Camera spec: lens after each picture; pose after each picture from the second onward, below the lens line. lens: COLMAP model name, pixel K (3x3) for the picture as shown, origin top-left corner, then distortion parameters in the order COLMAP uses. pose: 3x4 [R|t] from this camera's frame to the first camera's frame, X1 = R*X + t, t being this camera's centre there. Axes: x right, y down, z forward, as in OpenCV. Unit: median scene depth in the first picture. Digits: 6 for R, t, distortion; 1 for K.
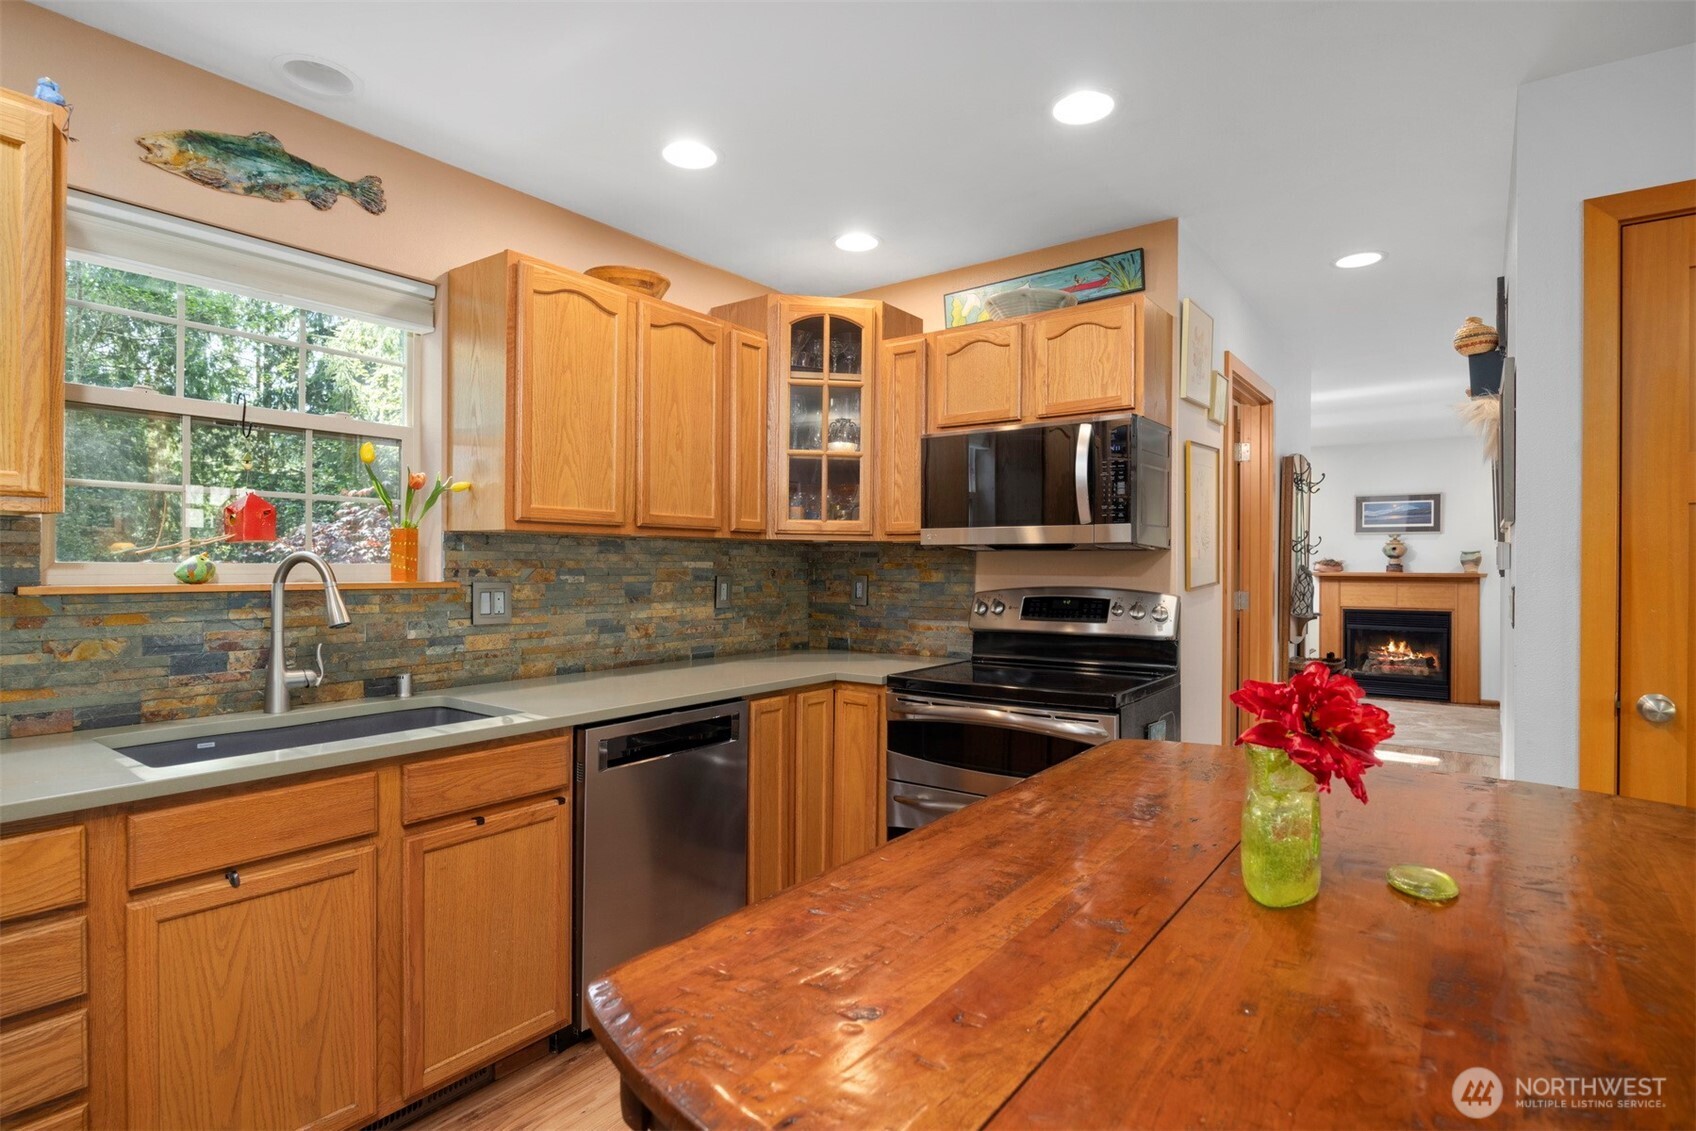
lens RADIAL K [[862.4, 0, 850.9], [0, 862.4, 567.1], [0, 0, 1]] dist [0.003823, 0.000178]
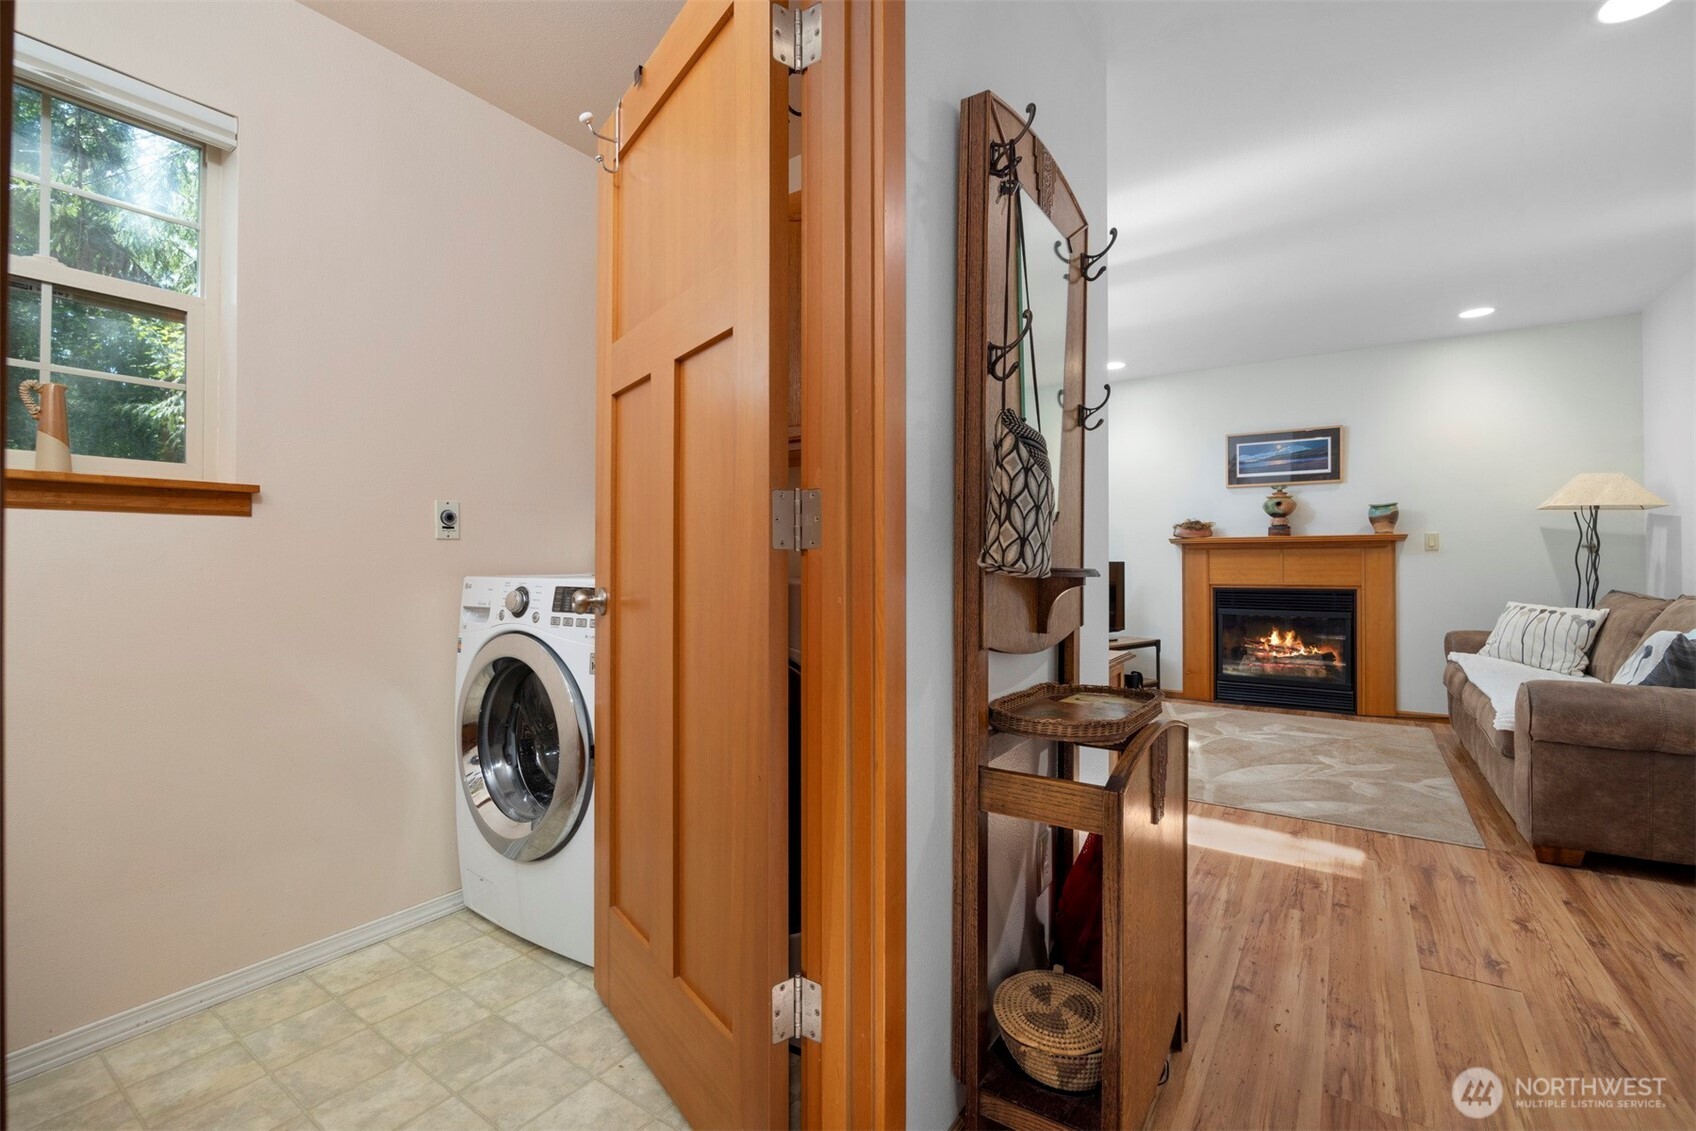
lens RADIAL K [[740.7, 0, 848.5], [0, 740.7, 563.4], [0, 0, 1]] dist [-0.001188, 0.000000]
pose [[0.999061, -0.004775, 0.043059, 0.239826], [0.004935, 0.999981, -0.003603, 0.029422], [-0.043041, 0.003812, 0.999066, 0.392533]]
